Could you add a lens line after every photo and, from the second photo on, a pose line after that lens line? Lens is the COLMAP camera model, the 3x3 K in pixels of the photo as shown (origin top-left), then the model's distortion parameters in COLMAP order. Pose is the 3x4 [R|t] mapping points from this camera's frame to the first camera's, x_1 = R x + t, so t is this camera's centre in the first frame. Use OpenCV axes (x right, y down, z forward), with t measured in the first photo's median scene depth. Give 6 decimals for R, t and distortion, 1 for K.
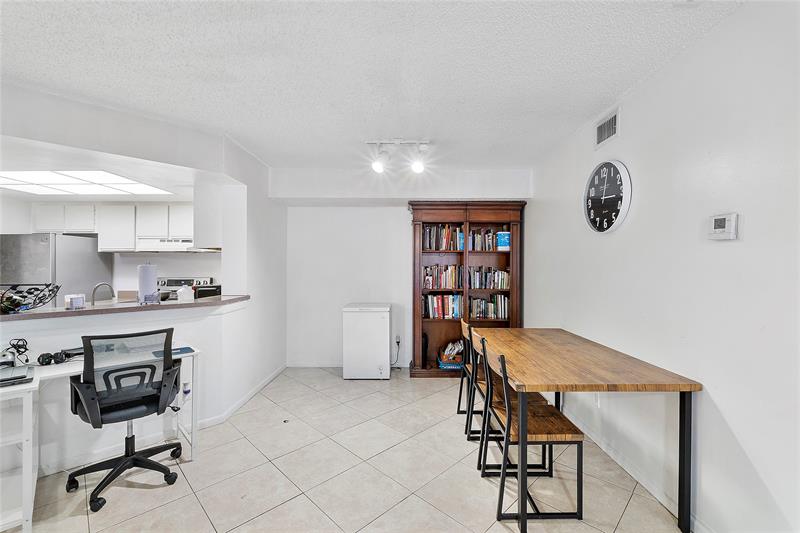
lens RADIAL K [[344.2, 0, 404.0], [0, 344.2, 263.6], [0, 0, 1]] dist [0.001074, -0.000138]
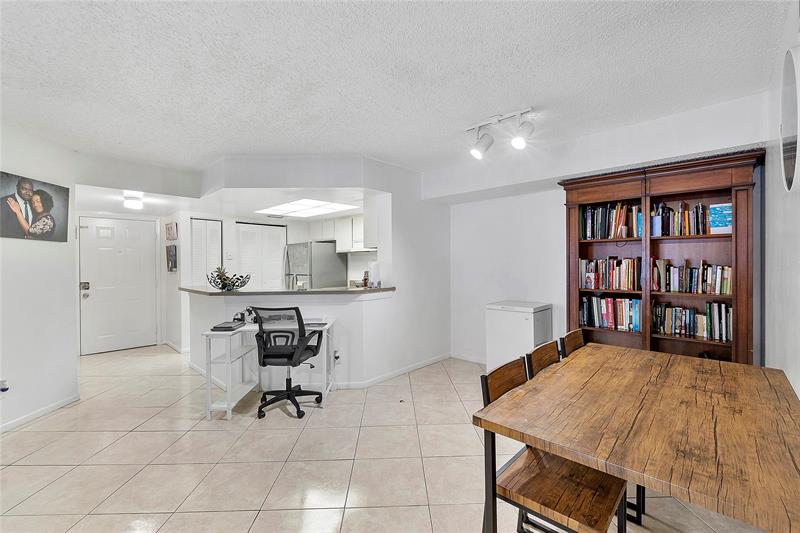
lens RADIAL K [[344.2, 0, 404.0], [0, 344.2, 263.6], [0, 0, 1]] dist [0.001074, -0.000138]
pose [[0.728989, -0.005149, -0.684506, 0.301711], [0.015639, 0.999836, 0.009133, 0.002176], [0.684347, -0.017363, 0.728950, 0.140855]]
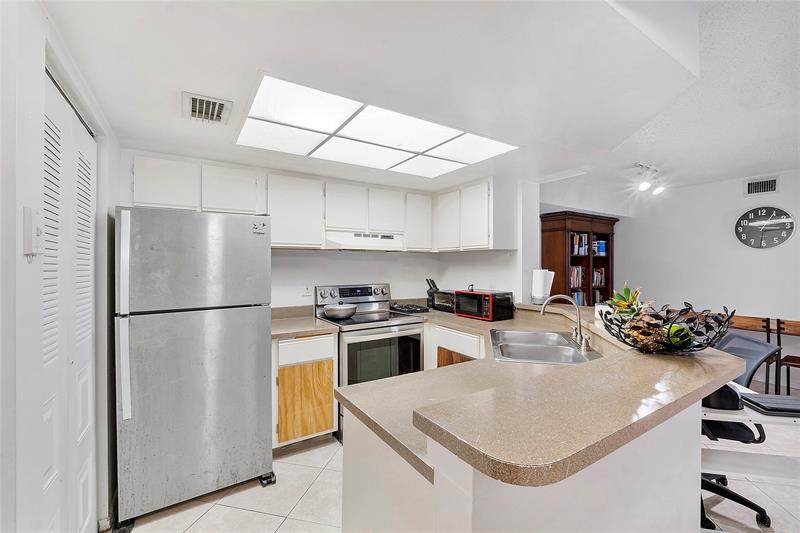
lens RADIAL K [[338.5, 0, 401.0], [0, 338.5, 264.0], [0, 0, 1]] dist [-0.010555, -0.000040]
pose [[0.849967, 0.003552, 0.526823, -1.030421], [-0.006534, 0.999971, 0.003800, -0.006645], [-0.526795, -0.006672, 0.849966, 0.322285]]
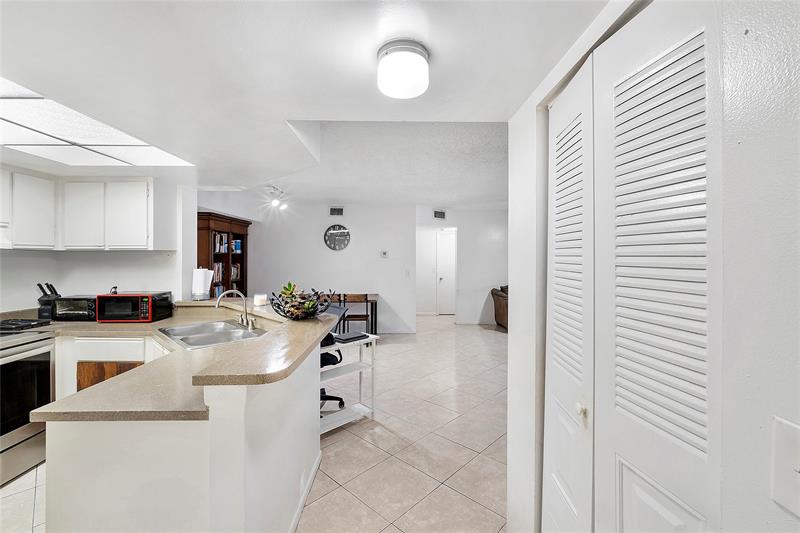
lens RADIAL K [[344.2, 0, 404.0], [0, 344.2, 263.6], [0, 0, 1]] dist [0.001074, -0.000138]
pose [[-0.014135, -0.017720, 0.999743, -1.224306], [-0.009766, 0.999798, 0.017583, -0.025735], [-0.999852, -0.009515, -0.014305, 0.305681]]
